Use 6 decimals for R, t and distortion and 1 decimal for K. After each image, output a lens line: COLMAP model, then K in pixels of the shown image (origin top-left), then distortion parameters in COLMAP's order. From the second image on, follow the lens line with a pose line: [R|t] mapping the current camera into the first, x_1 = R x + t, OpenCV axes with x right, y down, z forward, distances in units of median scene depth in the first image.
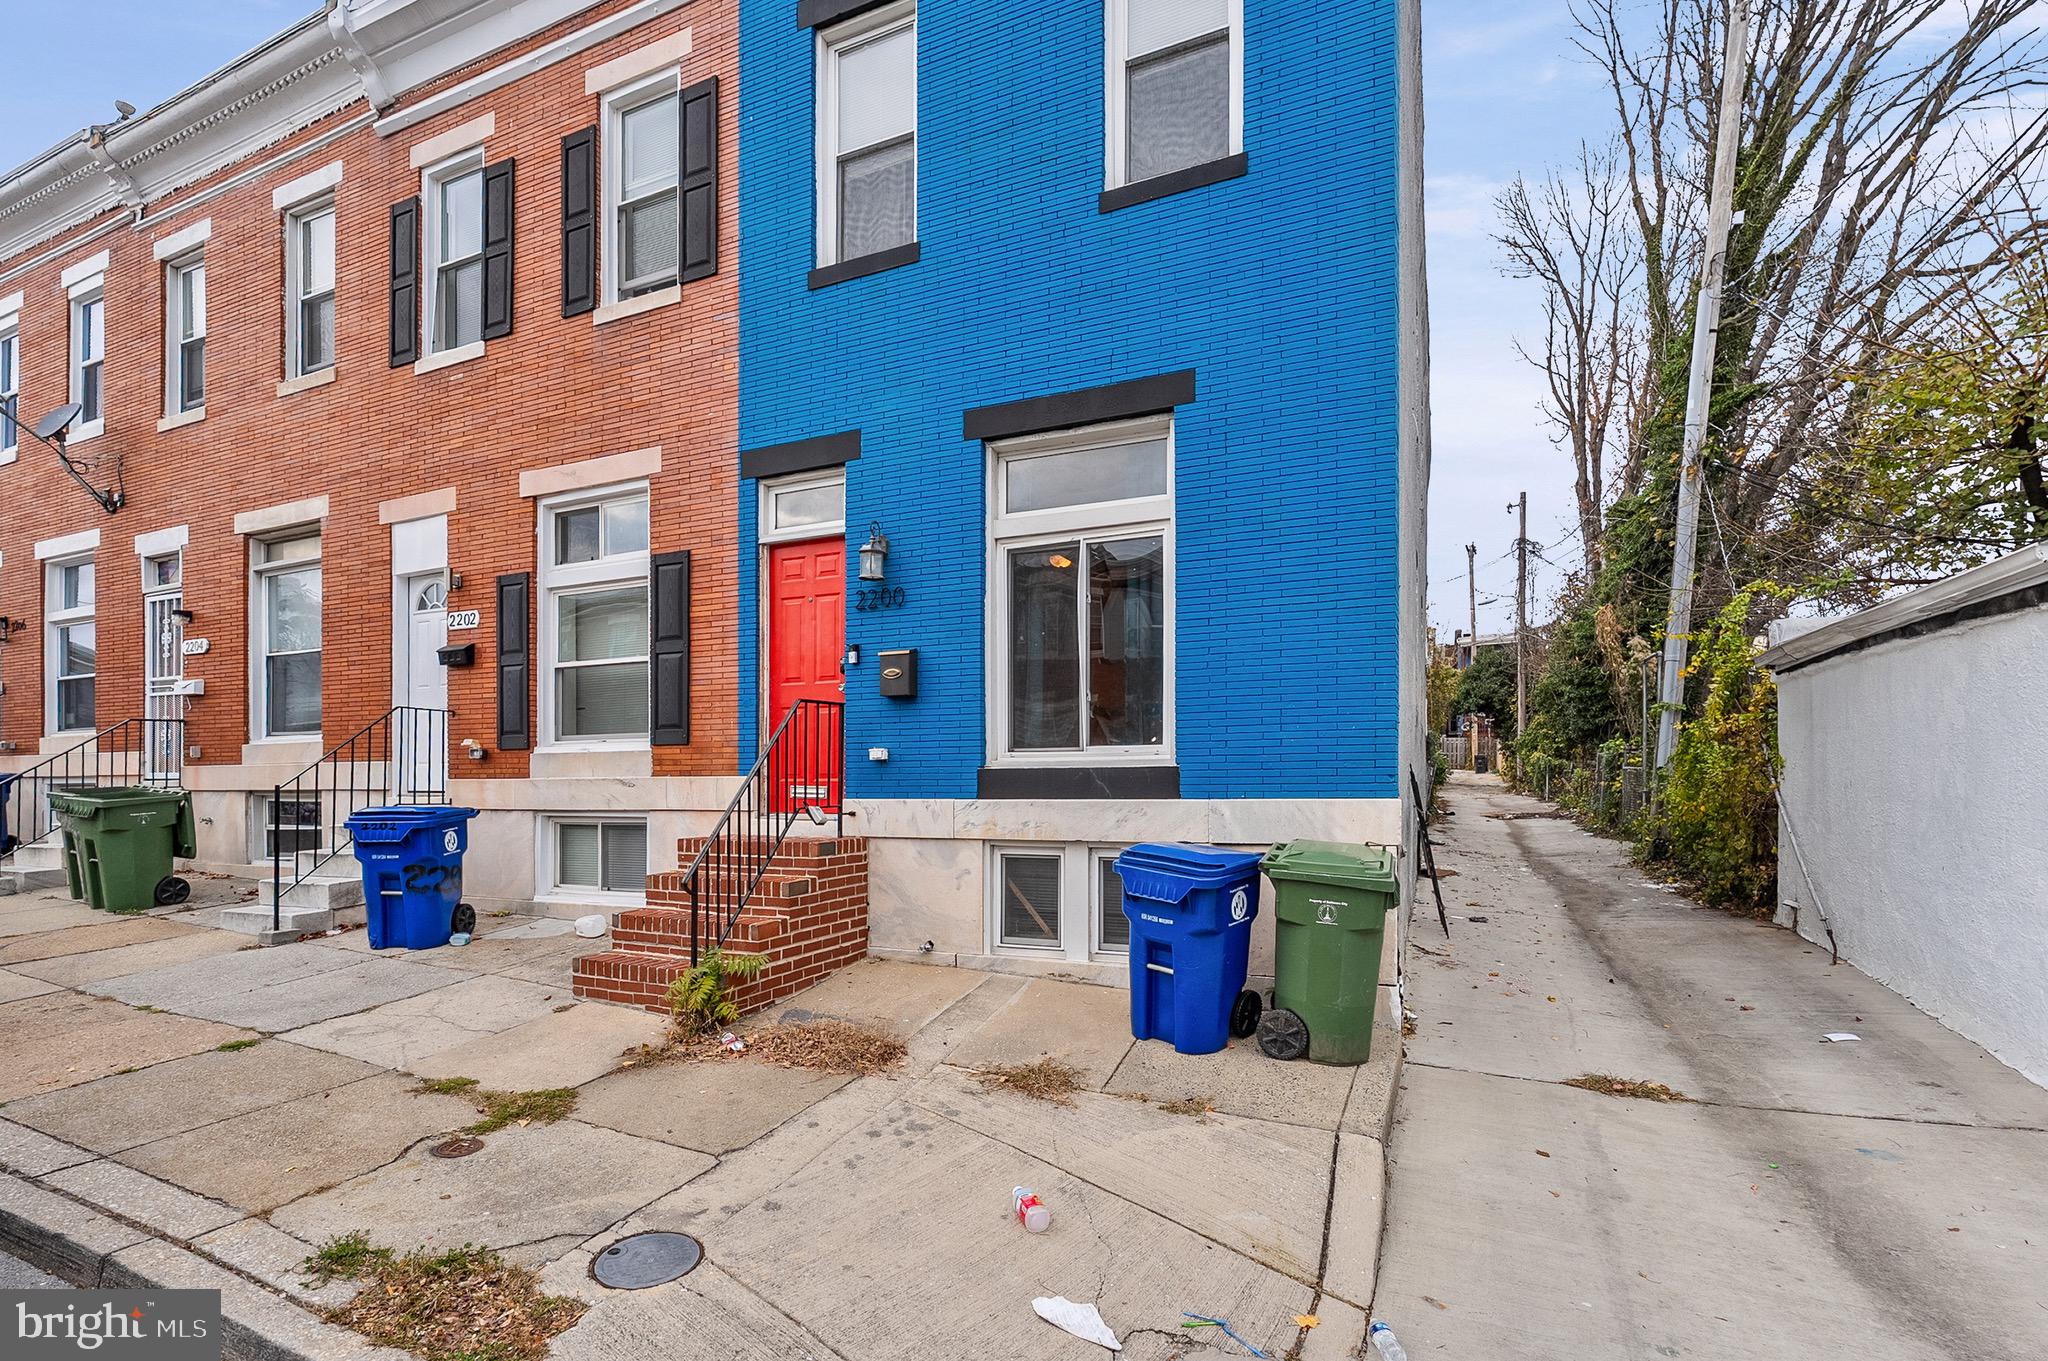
lens RADIAL K [[916.2, 0, 954.3], [0, 916.2, 785.1], [0, 0, 1]] dist [-0.001773, -0.000461]
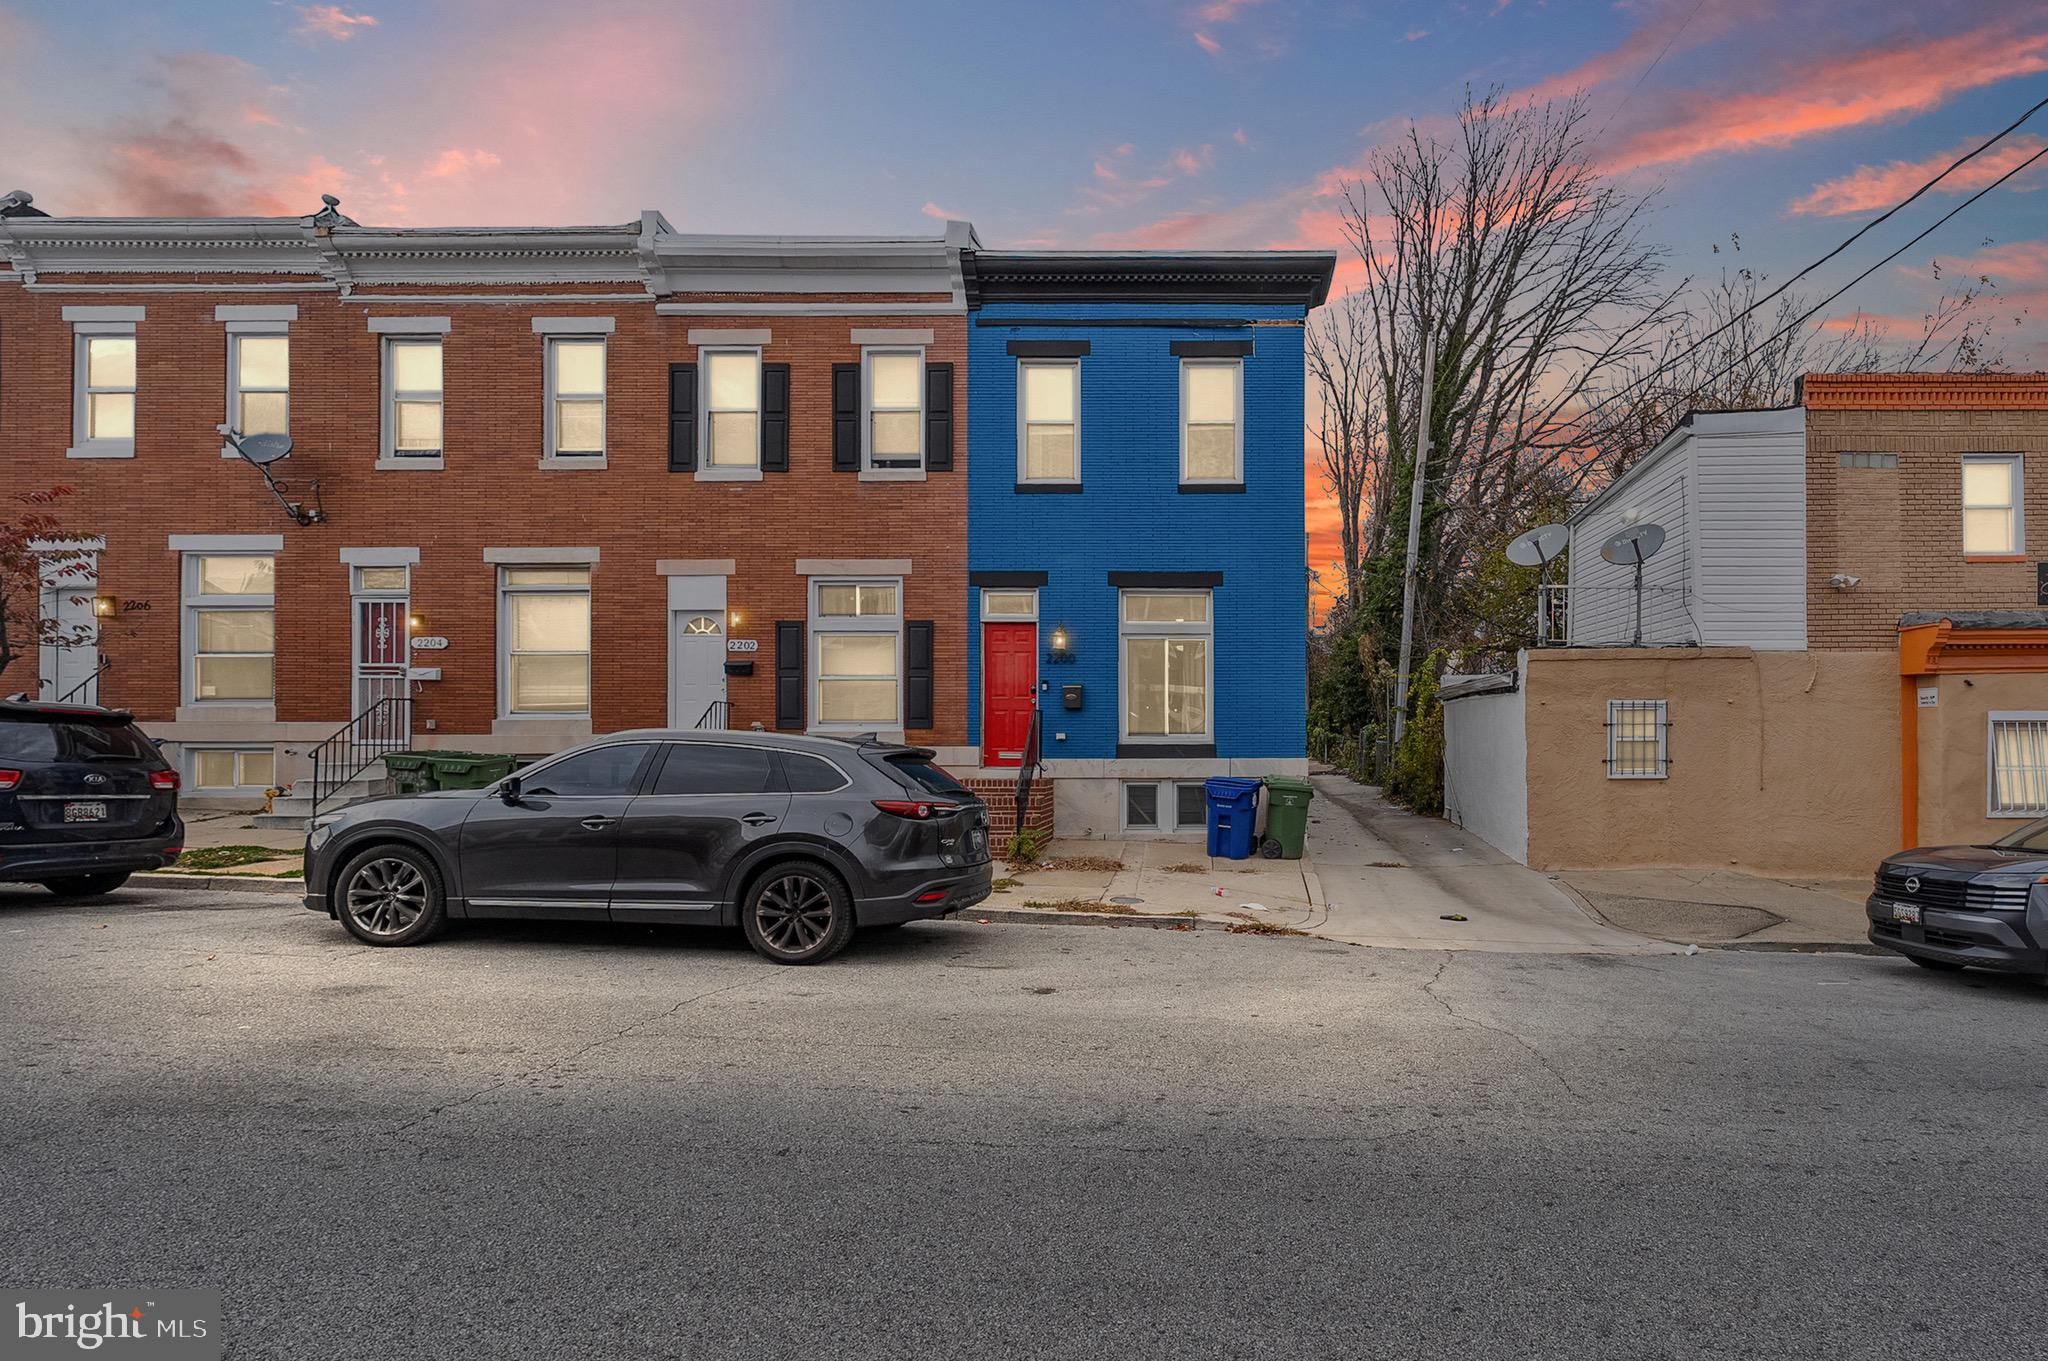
lens RADIAL K [[917.3, 0, 1016.1], [0, 917.3, 735.0], [0, 0, 1]] dist [-0.000036, 0.000082]
pose [[0.965069, 0.007505, 0.261887, -0.546034], [-0.003160, 0.999850, -0.017010, -0.001836], [-0.261976, 0.015588, 0.964949, -0.704506]]
